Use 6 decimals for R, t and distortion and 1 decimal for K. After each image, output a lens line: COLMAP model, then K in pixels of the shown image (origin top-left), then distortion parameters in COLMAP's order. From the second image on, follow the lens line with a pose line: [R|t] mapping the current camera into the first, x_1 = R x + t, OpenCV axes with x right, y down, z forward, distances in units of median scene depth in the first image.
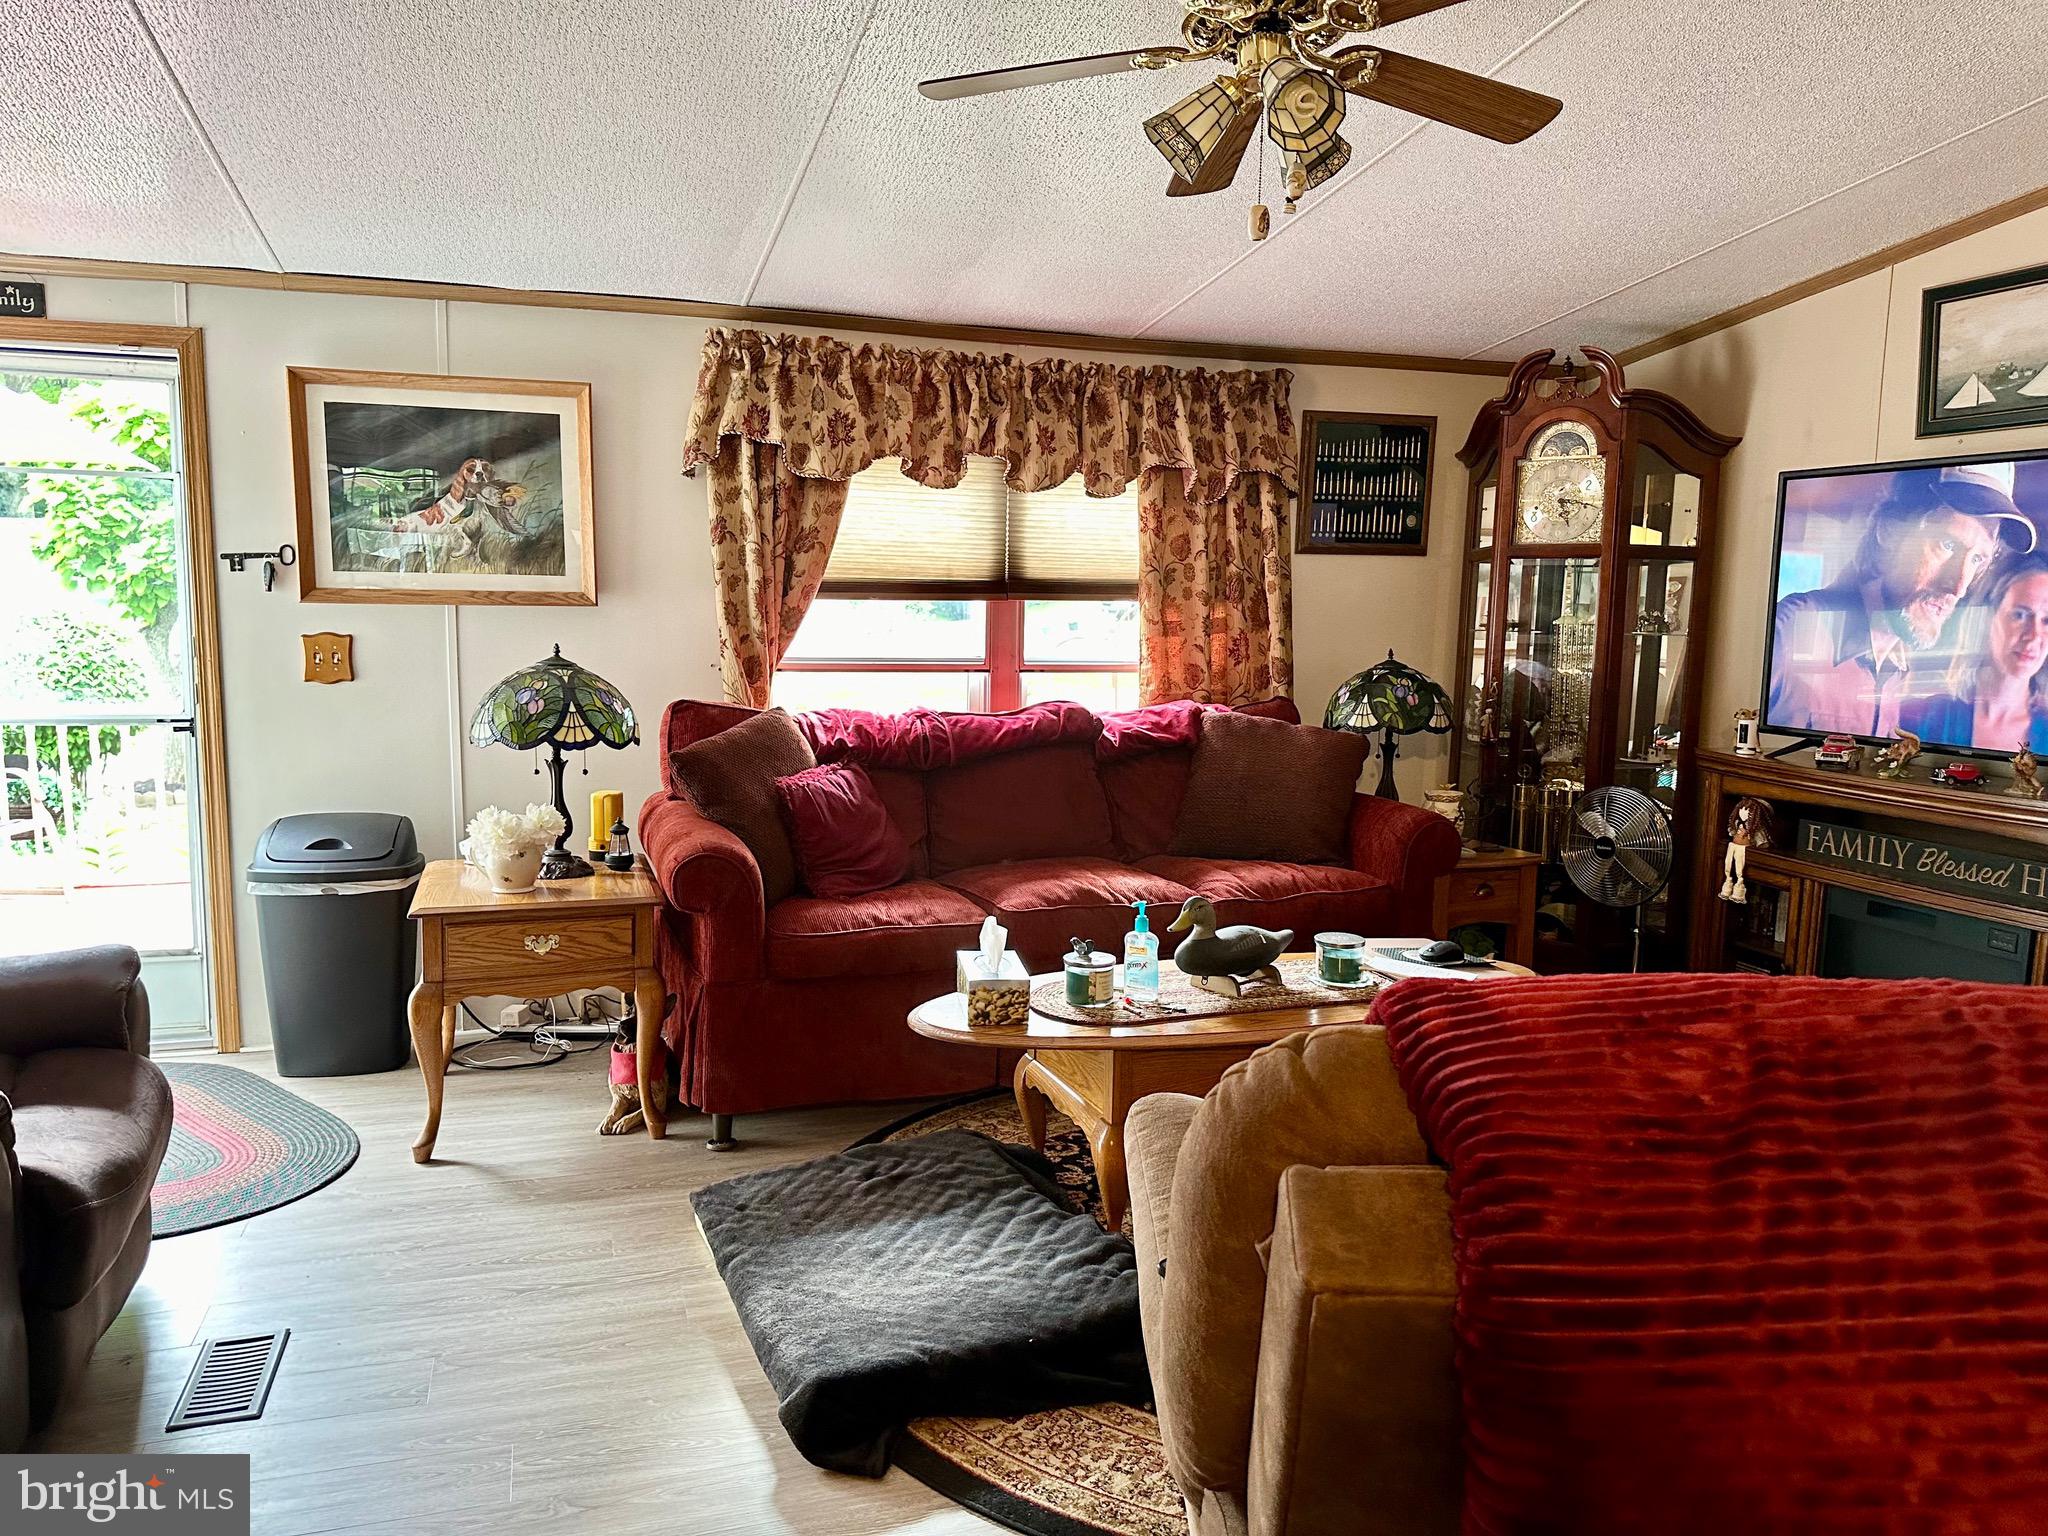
lens RADIAL K [[1424.5, 0, 1016.7], [0, 1424.5, 775.8], [0, 0, 1]] dist [0.137659, -0.218640]
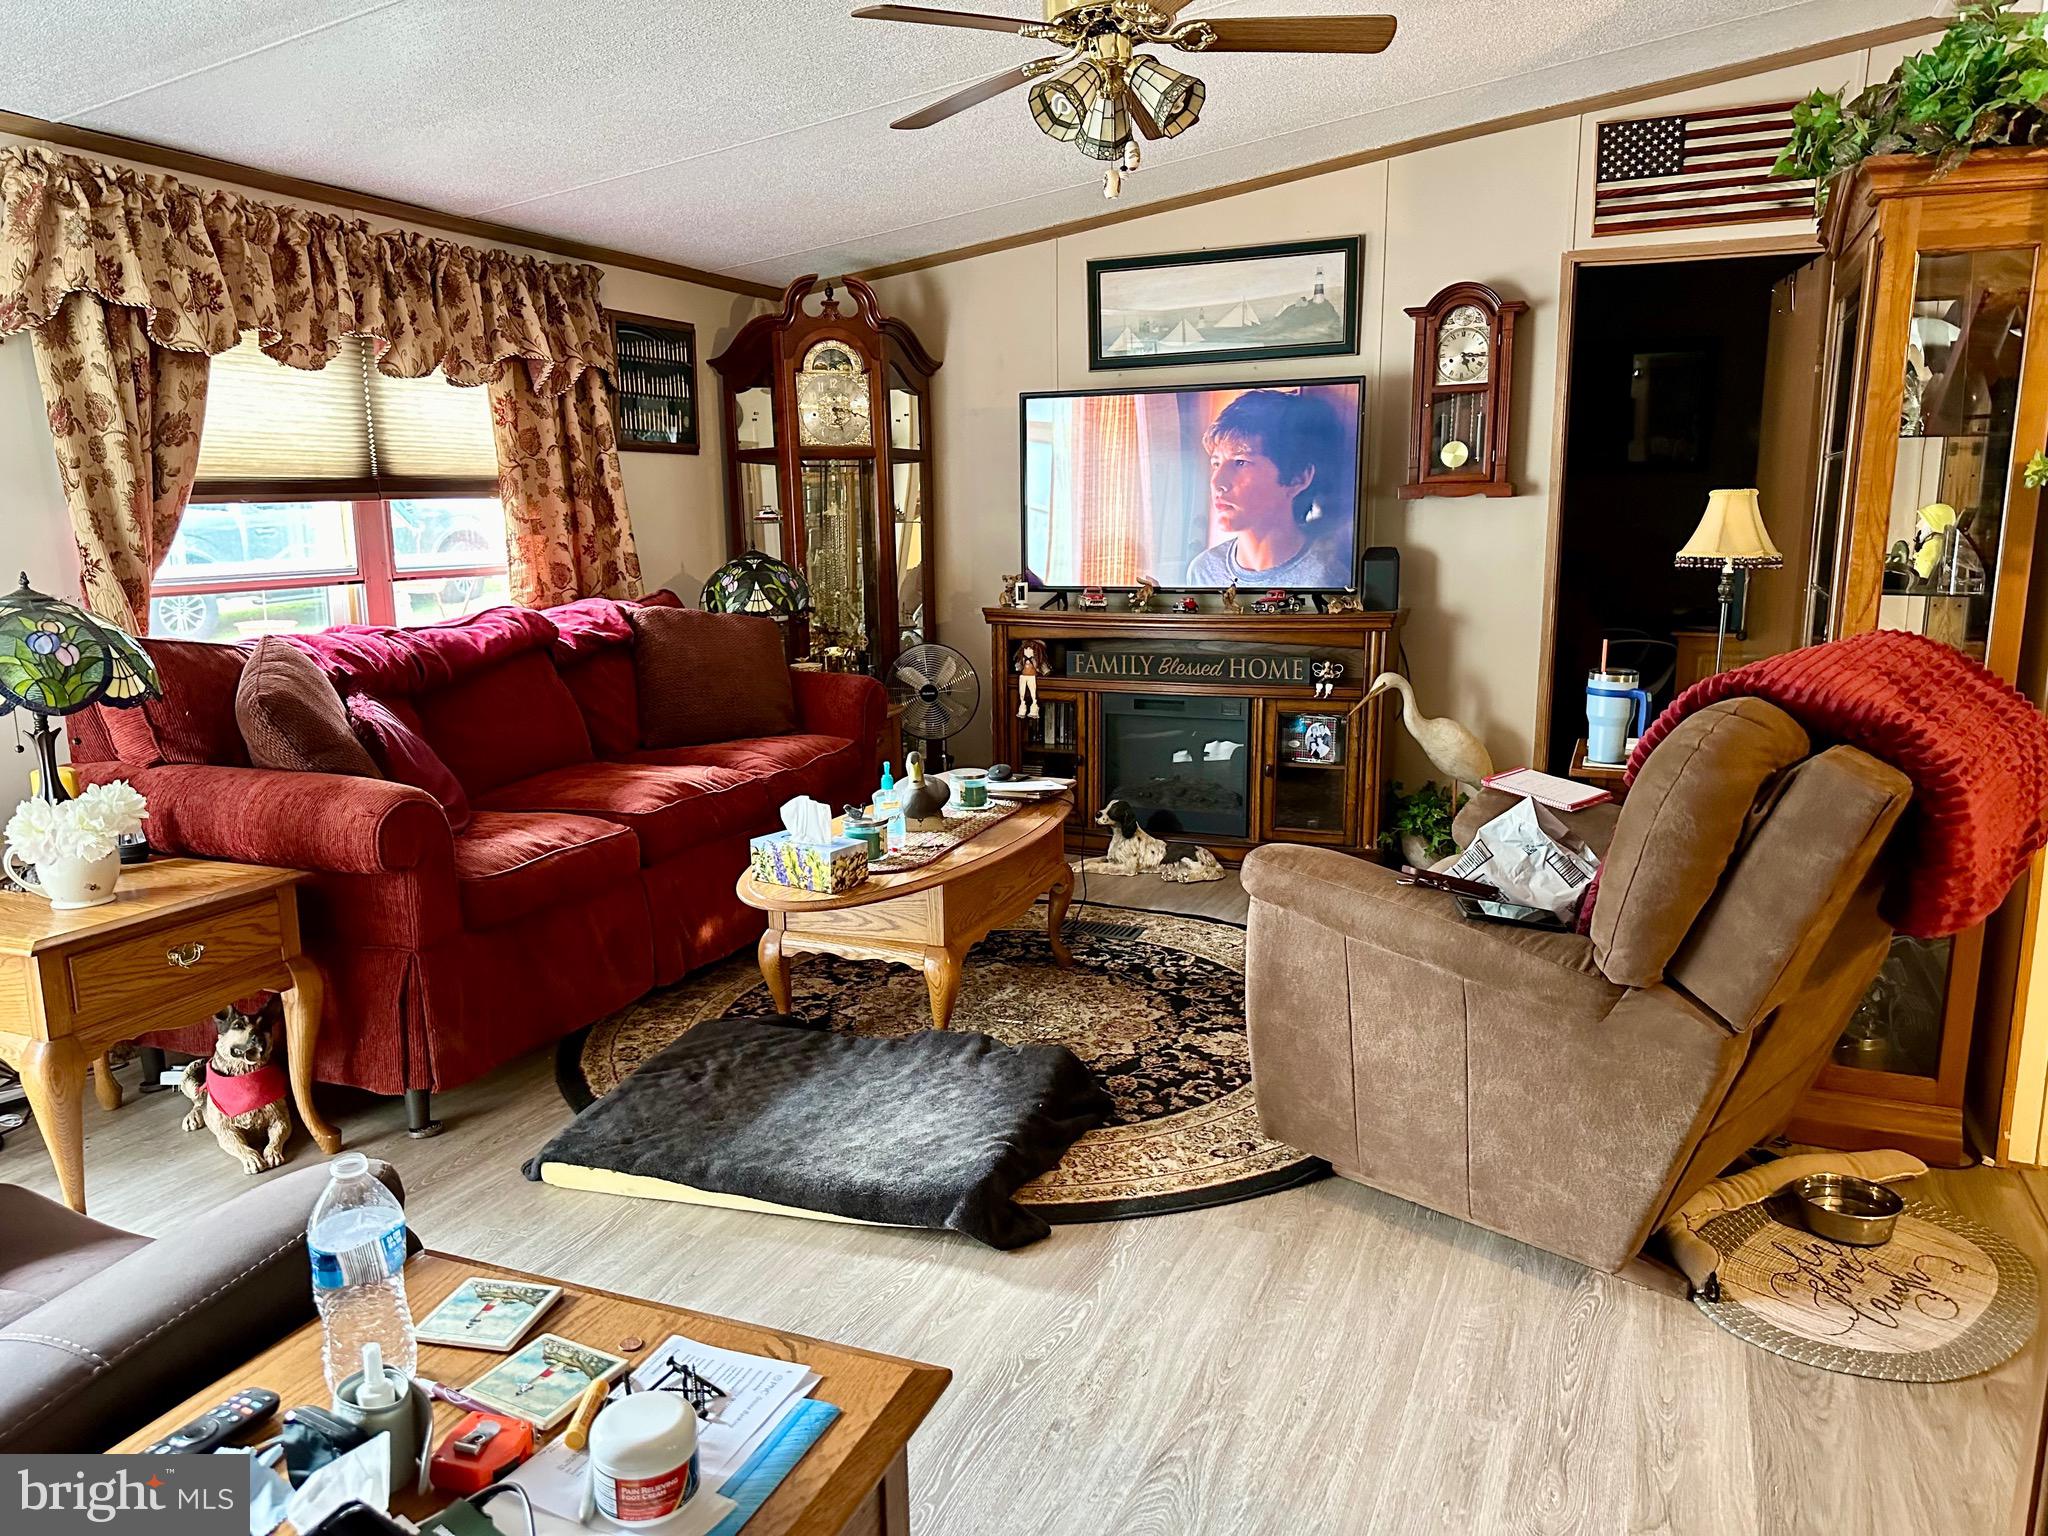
lens RADIAL K [[1498.1, 0, 1024.0], [0, 1498.1, 768.0], [0, 0, 1]] dist [0.034968, -0.060785]
pose [[0.642430, -0.154356, 0.750638, -0.495969], [0.112307, 0.987893, 0.107026, -0.015073], [-0.758071, 0.015545, 0.651987, 0.098571]]
